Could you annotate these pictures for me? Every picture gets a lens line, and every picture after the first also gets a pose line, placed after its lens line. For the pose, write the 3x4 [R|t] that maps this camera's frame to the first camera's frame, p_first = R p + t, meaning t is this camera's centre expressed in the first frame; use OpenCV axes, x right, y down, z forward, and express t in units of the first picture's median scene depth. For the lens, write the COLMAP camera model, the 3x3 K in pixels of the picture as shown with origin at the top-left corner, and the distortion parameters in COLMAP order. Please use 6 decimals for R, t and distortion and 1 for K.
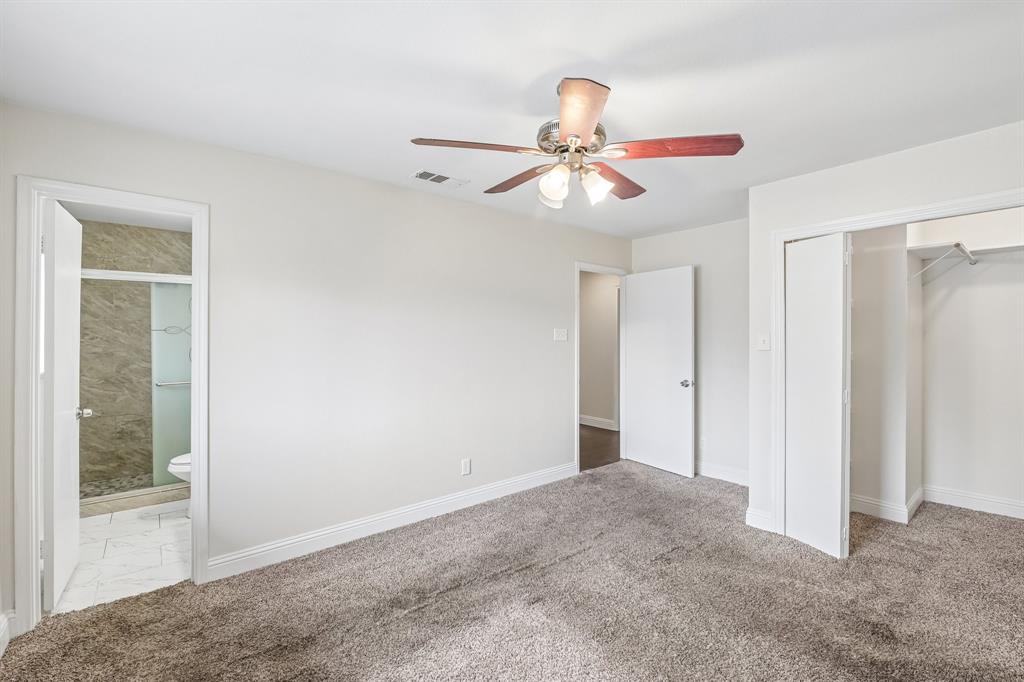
lens RADIAL K [[458.2, 0, 514.6], [0, 458.2, 342.3], [0, 0, 1]] dist [-0.006552, -0.000141]
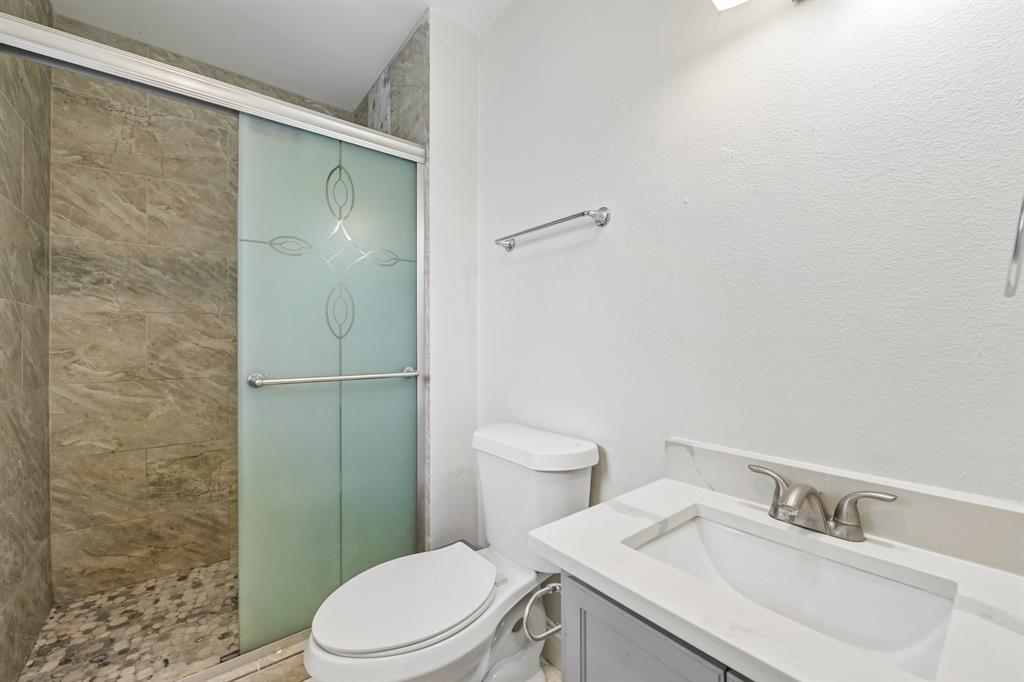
lens RADIAL K [[412.0, 0, 509.7], [0, 412.0, 340.4], [0, 0, 1]] dist [-0.004331, -0.001096]
pose [[0.999781, 0.008763, -0.019012, -0.490816], [-0.008859, 0.999948, -0.004964, 0.047592], [0.018967, 0.005132, 0.999807, 0.579572]]
